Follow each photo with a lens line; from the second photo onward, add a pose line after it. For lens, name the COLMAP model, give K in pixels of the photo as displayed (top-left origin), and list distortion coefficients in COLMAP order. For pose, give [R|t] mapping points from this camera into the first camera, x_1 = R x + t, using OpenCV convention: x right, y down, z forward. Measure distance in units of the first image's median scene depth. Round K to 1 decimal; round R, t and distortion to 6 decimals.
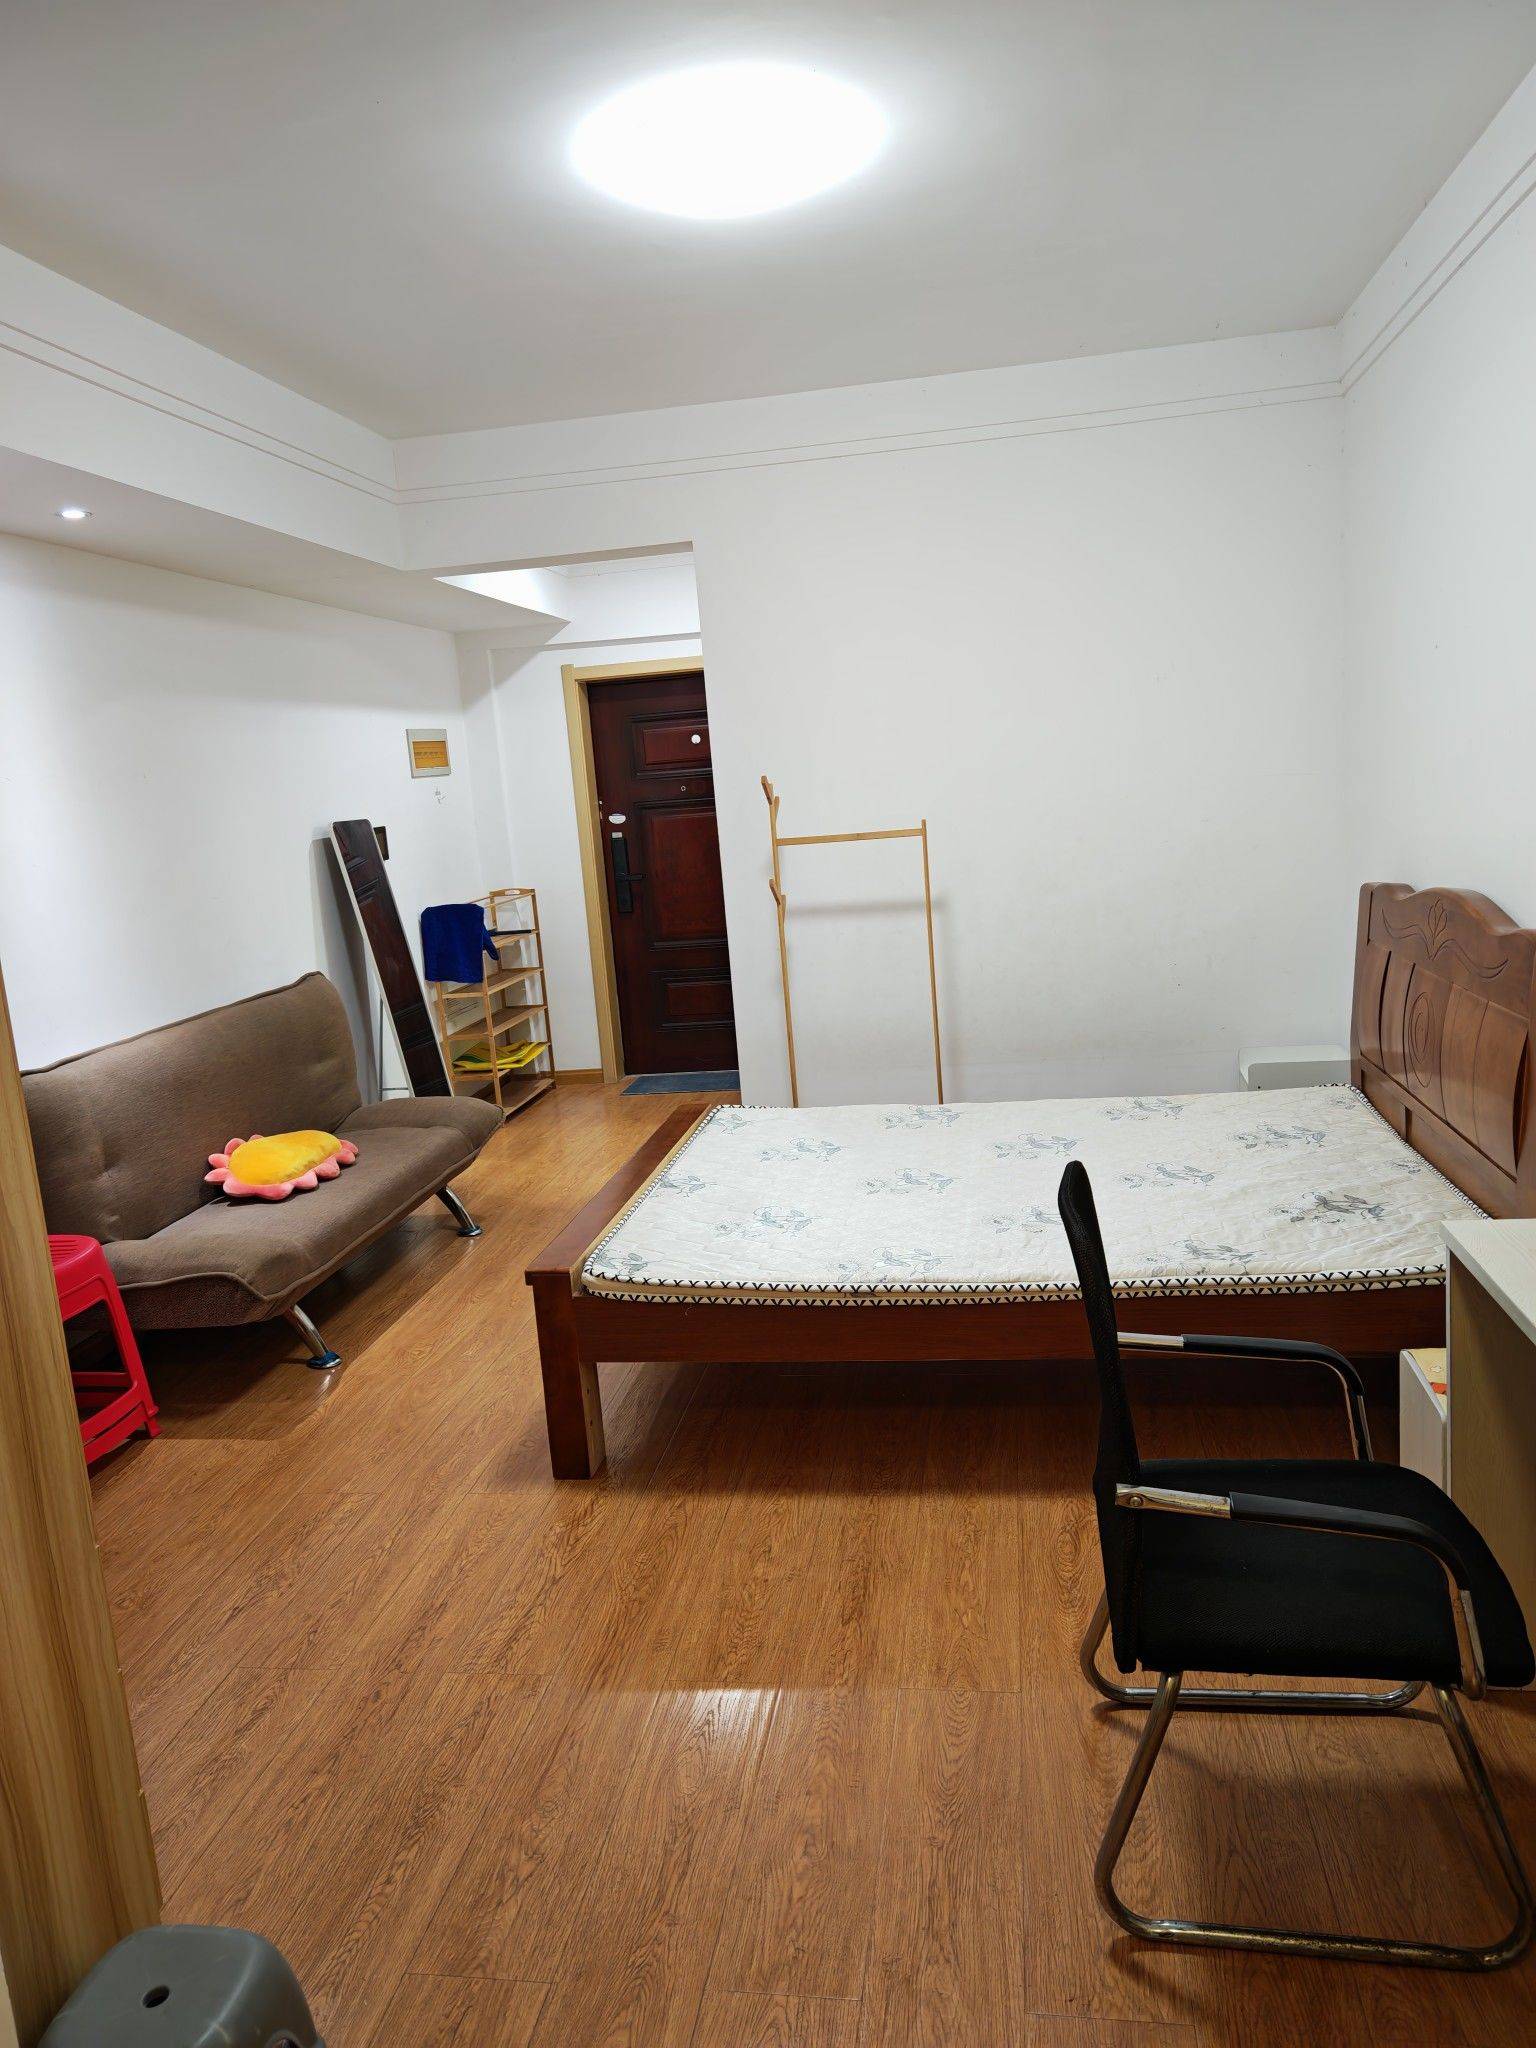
lens RADIAL K [[1417.9, 0, 801.6], [0, 1417.9, 1044.6], [0, 0, 1]] dist [0.019279, -0.015306]
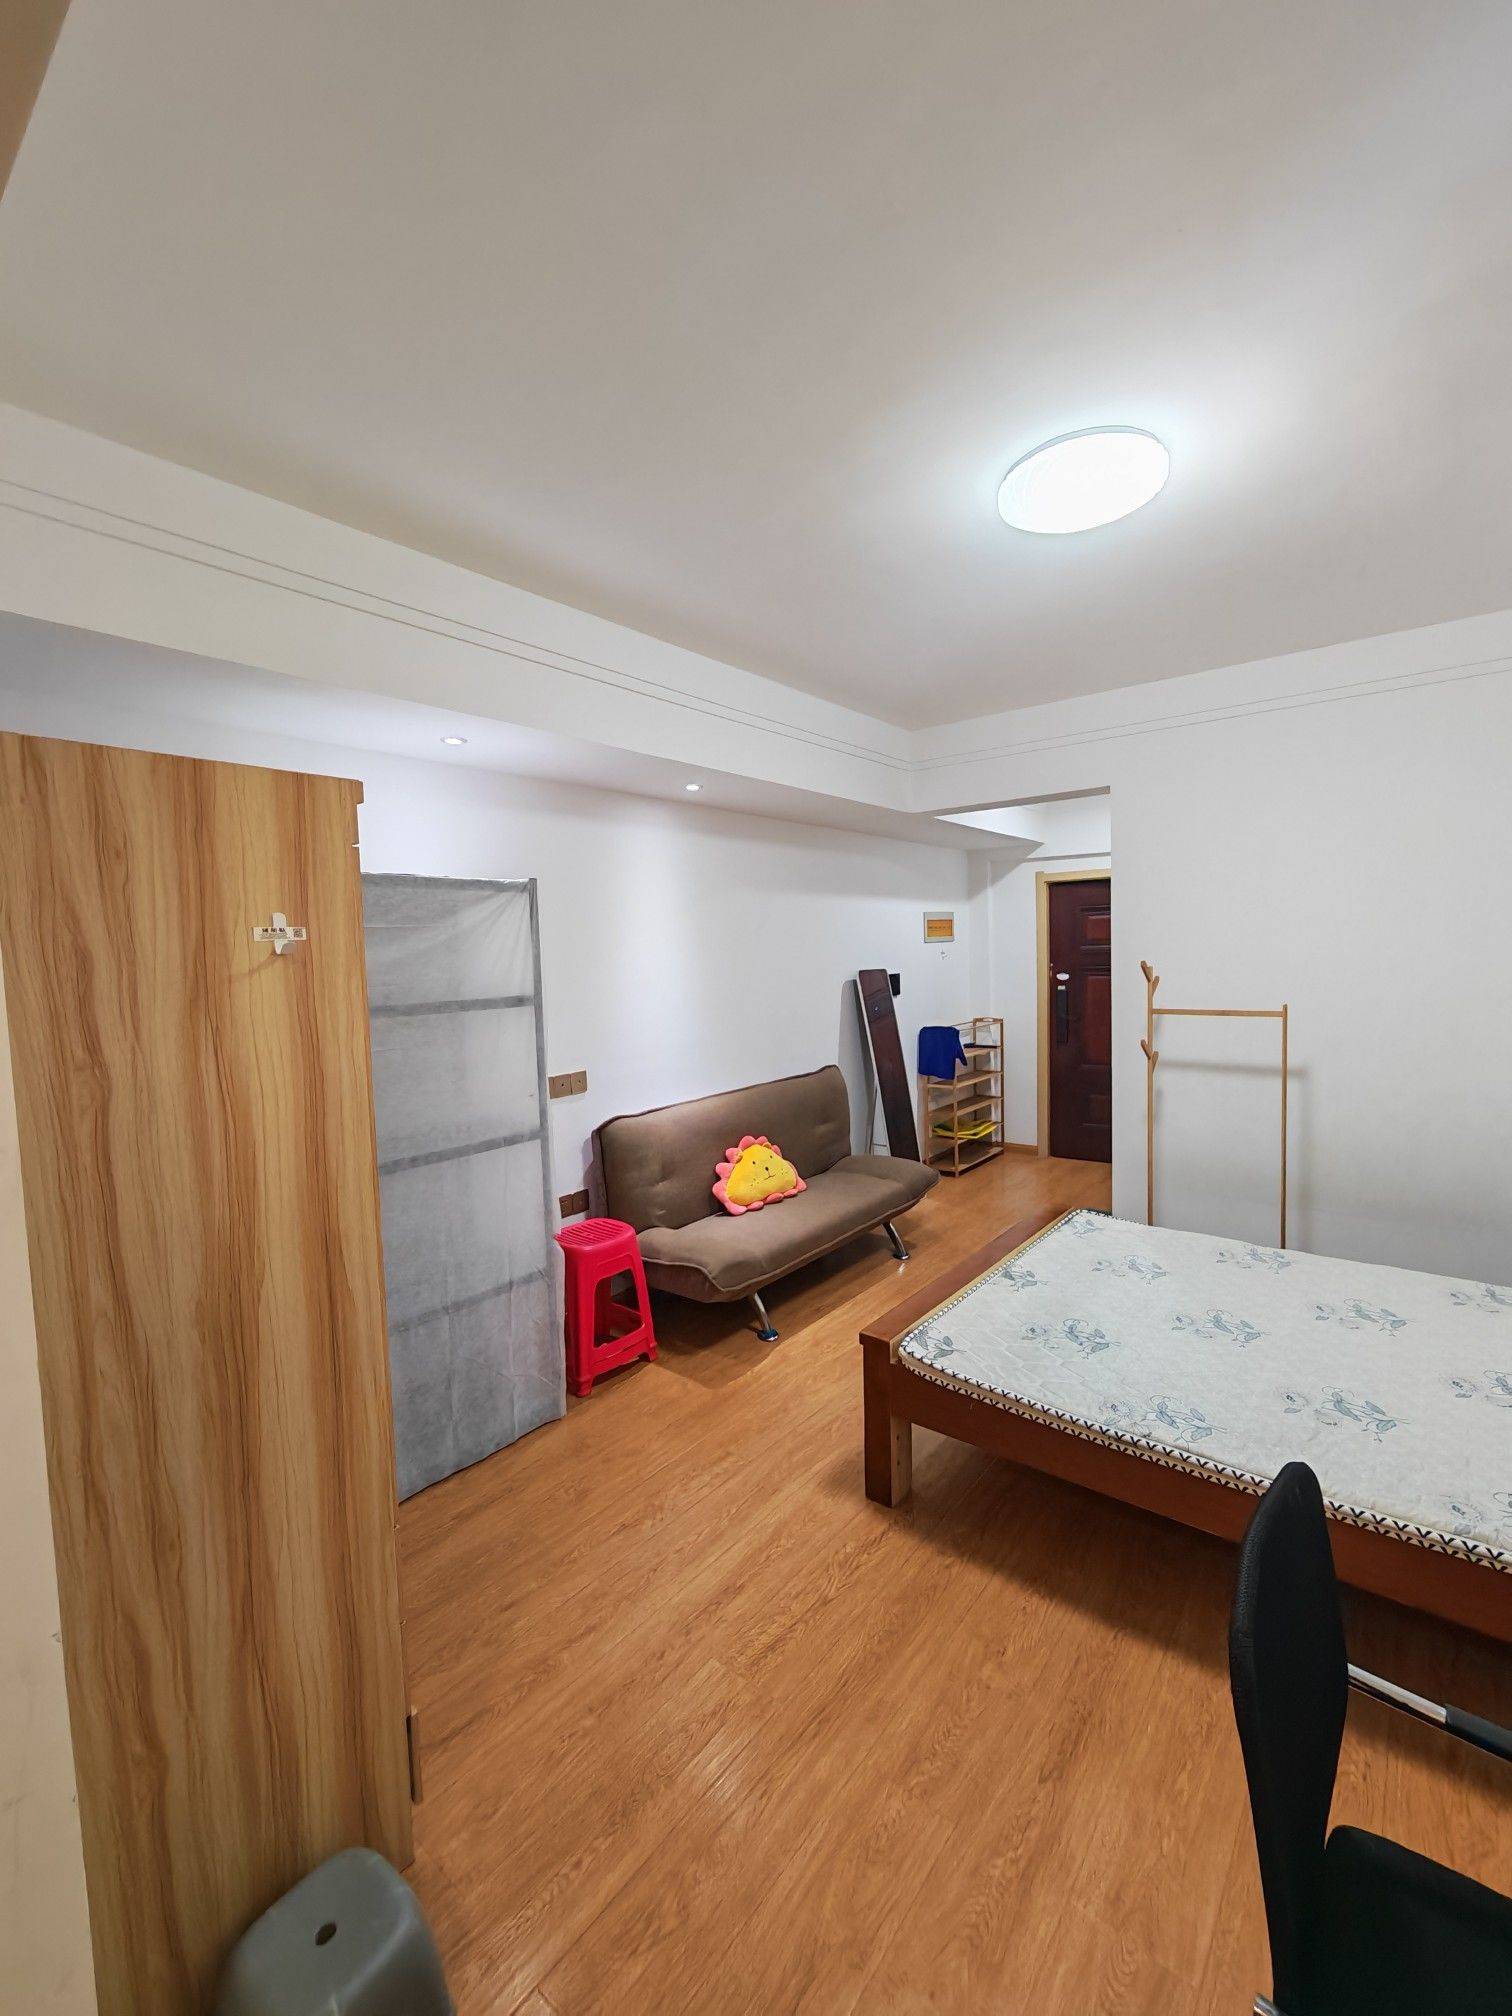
lens RADIAL K [[855.8, 0, 765.3], [0, 855.8, 1013.1], [0, 0, 1]] dist [-0.005090, 0.000556]
pose [[0.862423, 0.088722, -0.498353, 0.093638], [-0.133302, 0.989575, -0.054510, -0.074317], [0.488321, 0.113442, 0.865259, 0.228539]]
